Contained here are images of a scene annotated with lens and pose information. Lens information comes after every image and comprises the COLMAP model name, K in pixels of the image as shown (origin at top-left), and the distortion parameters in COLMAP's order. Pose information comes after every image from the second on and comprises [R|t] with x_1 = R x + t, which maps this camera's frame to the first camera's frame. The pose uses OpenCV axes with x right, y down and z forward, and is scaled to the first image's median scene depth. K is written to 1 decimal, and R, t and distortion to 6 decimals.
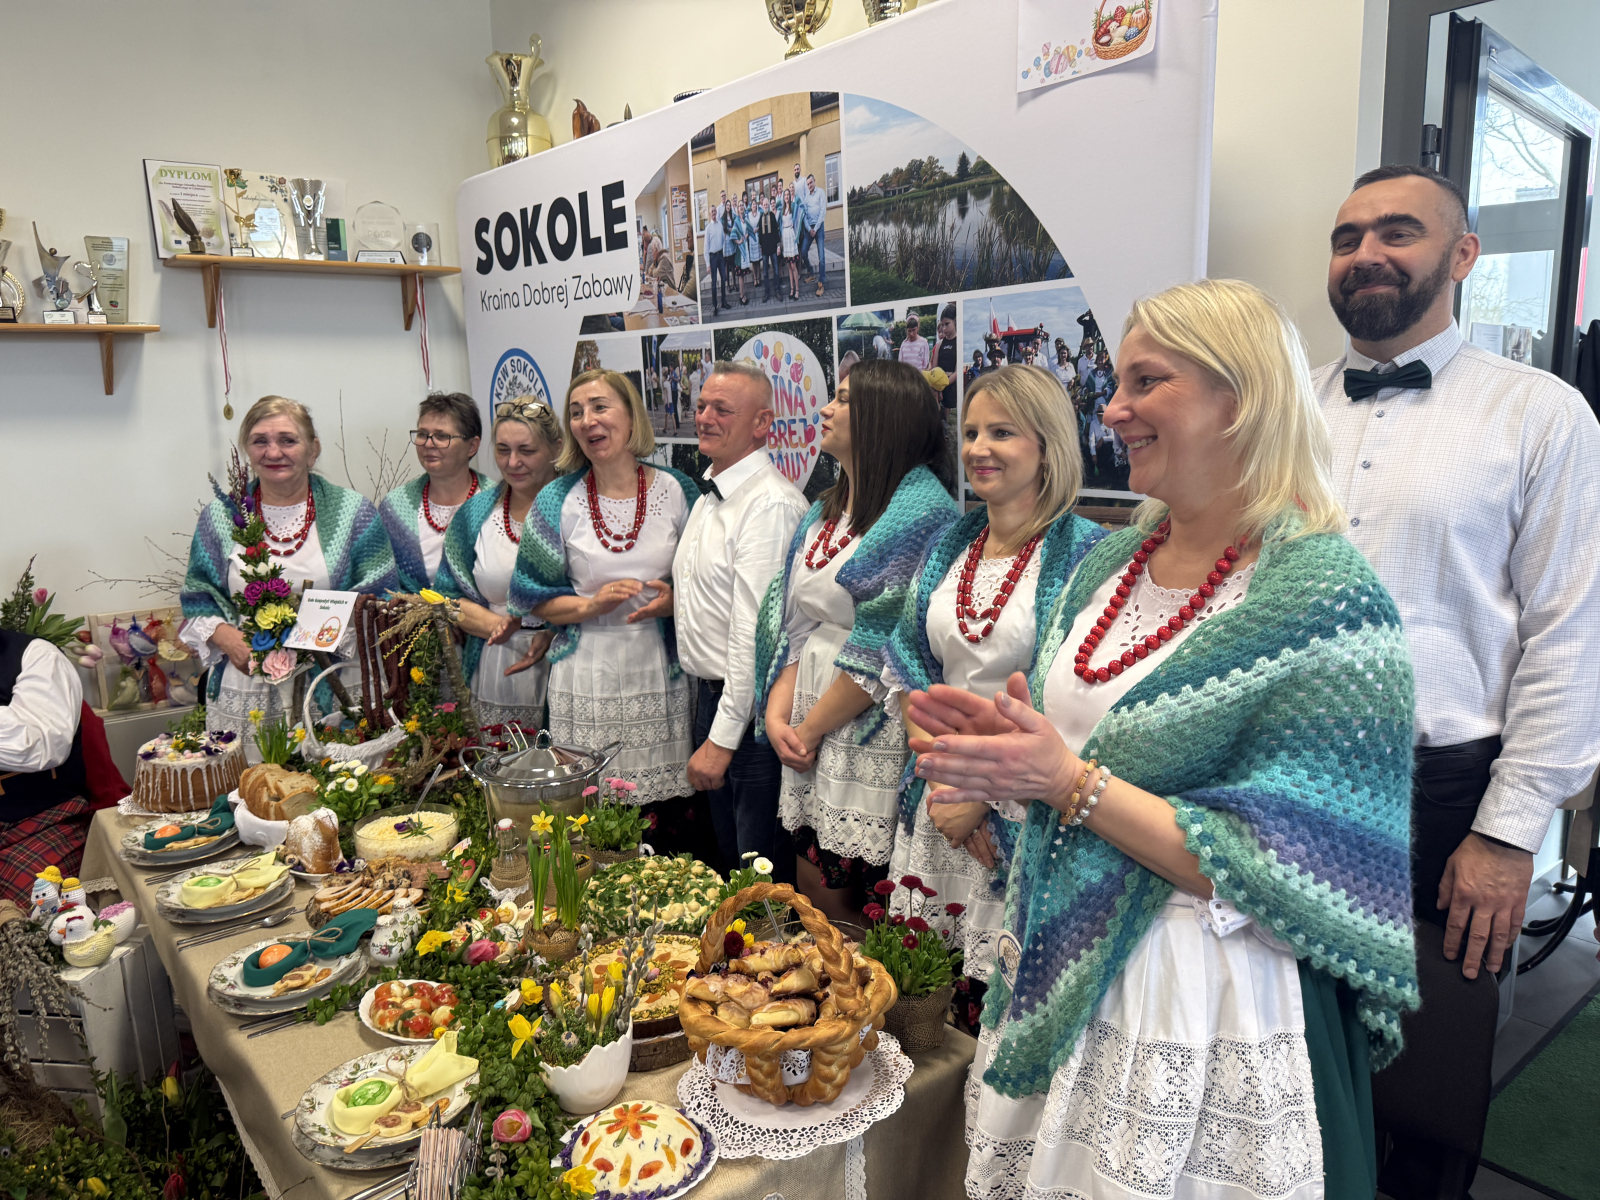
lens RADIAL K [[1125.6, 0, 804.9], [0, 1125.6, 641.6], [0, 0, 1]] dist [0.062422, -0.119376]
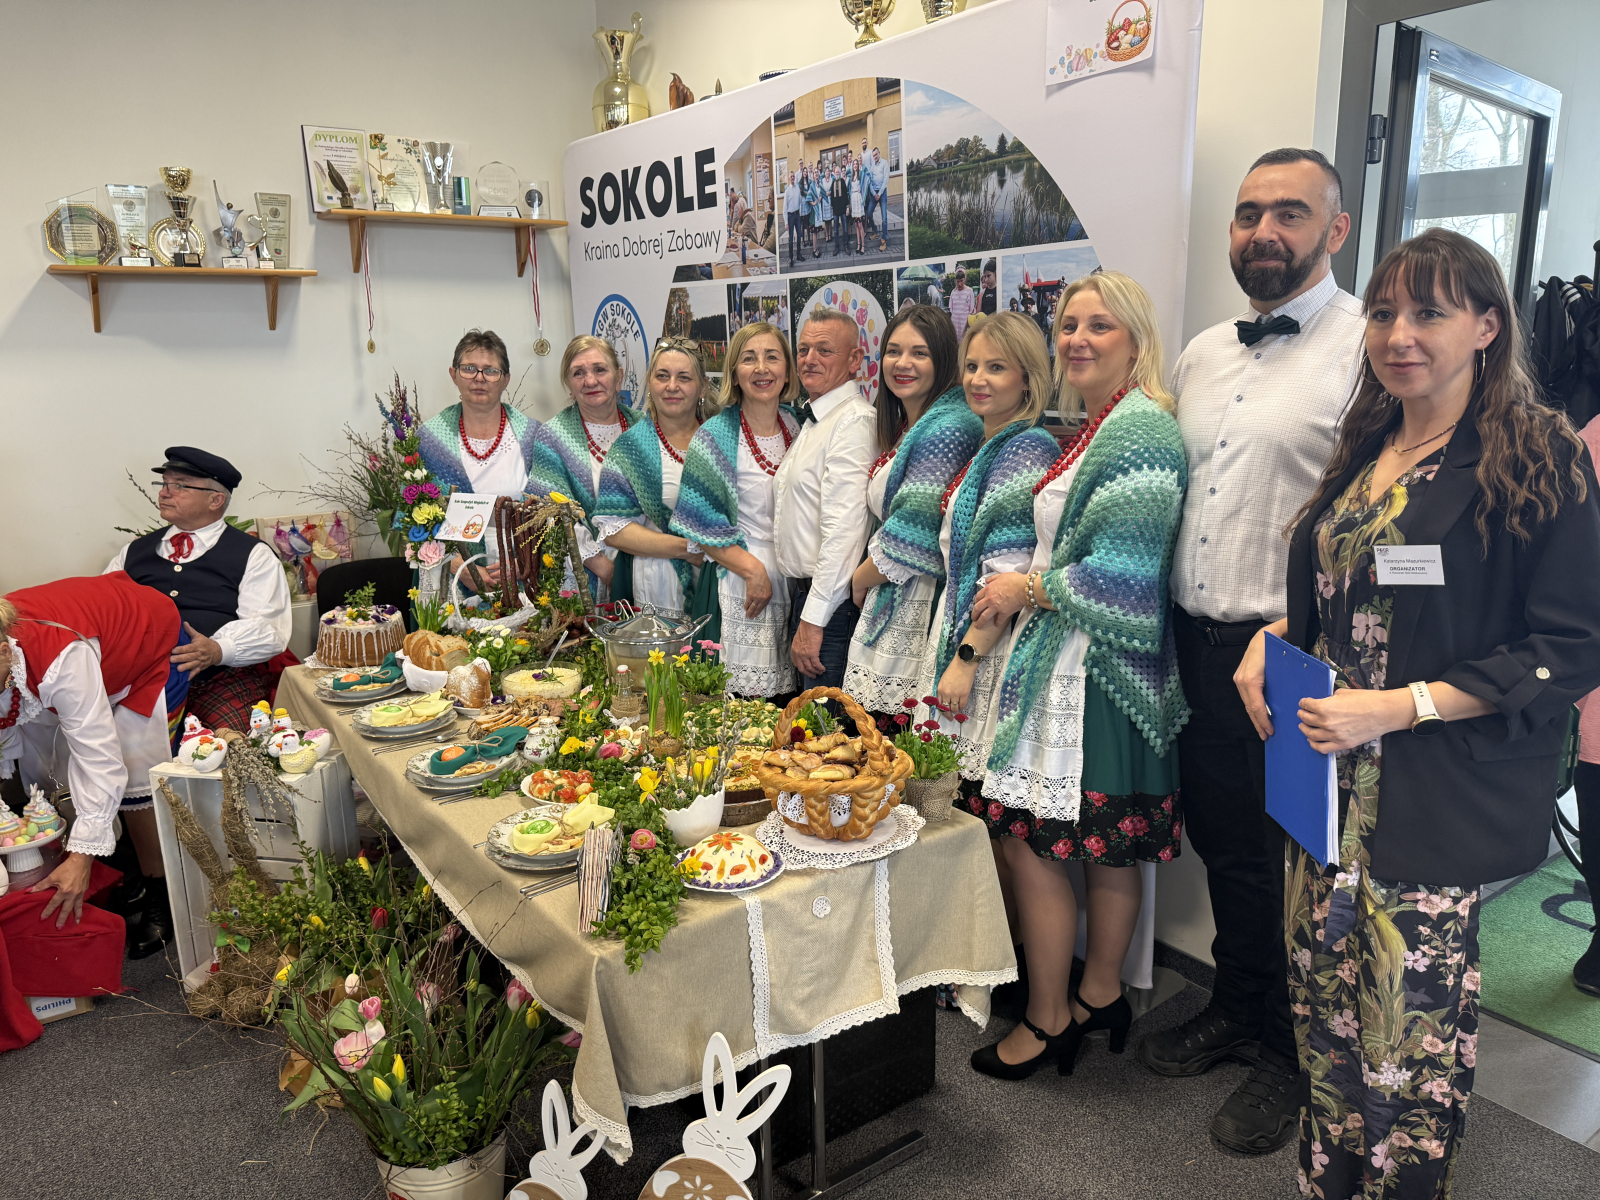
lens RADIAL K [[1103.2, 0, 820.3], [0, 1103.2, 607.5], [0, 0, 1]] dist [0.070827, -0.108698]
pose [[0.998723, 0.021467, -0.045730, 0.011293], [-0.020474, 0.999547, 0.022071, 0.041581], [0.046183, -0.021106, 0.998710, -0.172185]]
